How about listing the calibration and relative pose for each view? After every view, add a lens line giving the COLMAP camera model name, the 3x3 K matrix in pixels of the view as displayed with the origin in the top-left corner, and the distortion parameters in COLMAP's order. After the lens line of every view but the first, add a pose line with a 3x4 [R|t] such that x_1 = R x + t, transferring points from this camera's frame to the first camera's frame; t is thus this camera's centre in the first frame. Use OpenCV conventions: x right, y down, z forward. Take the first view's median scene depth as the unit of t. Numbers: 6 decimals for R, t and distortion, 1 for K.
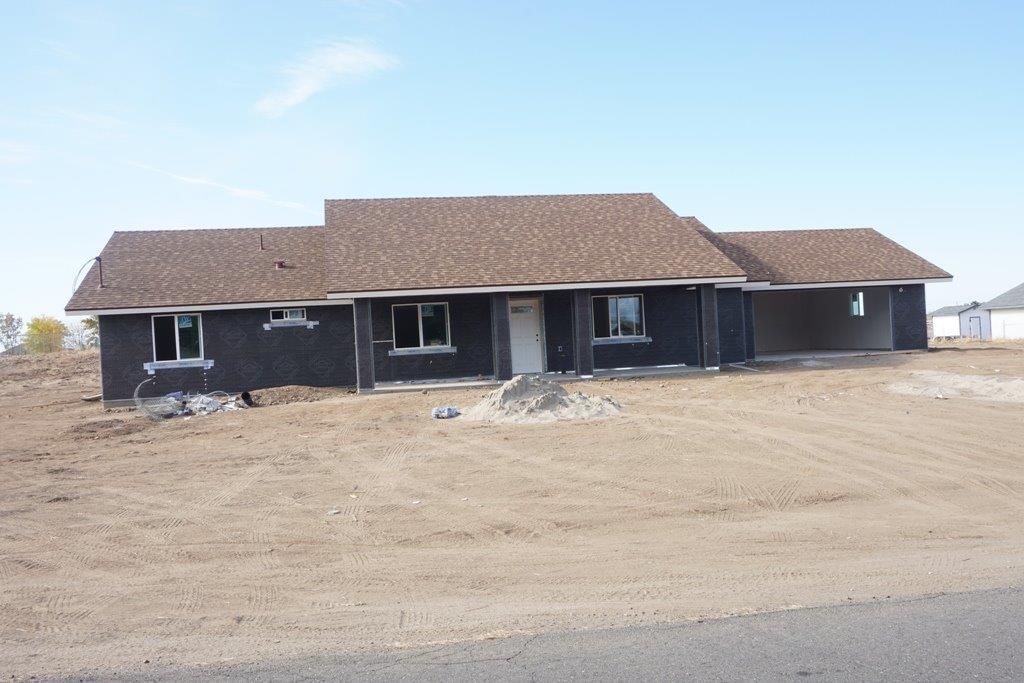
lens RADIAL K [[861.6, 0, 509.2], [0, 861.6, 343.4], [0, 0, 1]] dist [-0.026800, 0.011730]
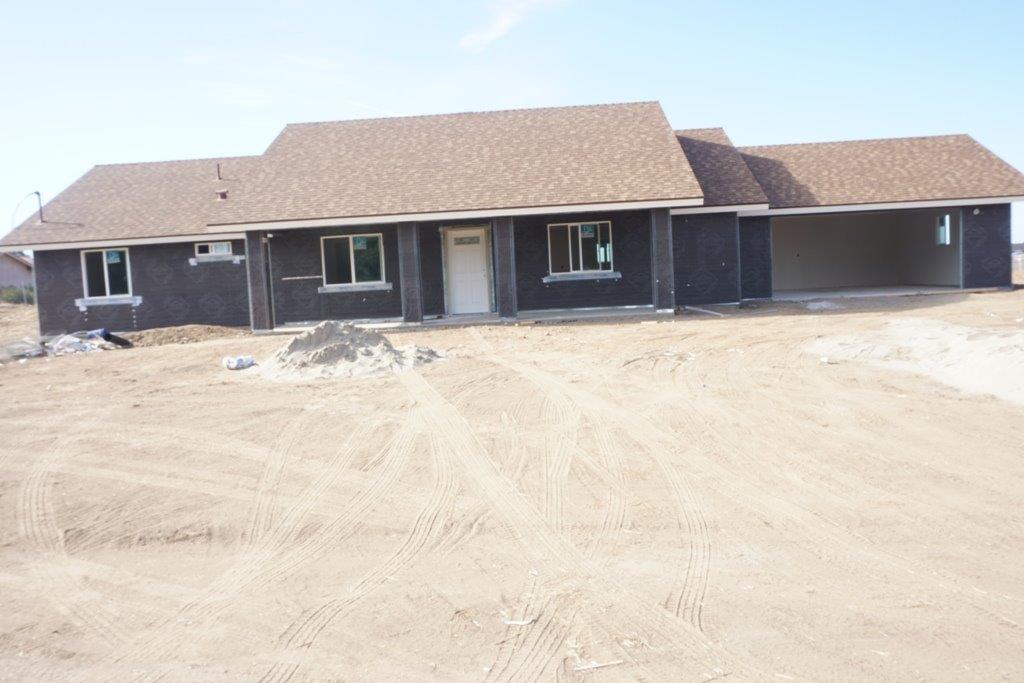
lens RADIAL K [[861.6, 0, 508.8], [0, 861.6, 346.9], [0, 0, 1]] dist [-0.026800, 0.011730]
pose [[0.971549, 0.021480, -0.235861, 0.280584], [-0.000473, 0.996053, 0.088763, -0.009949], [0.236836, -0.086126, 0.967725, 0.154847]]
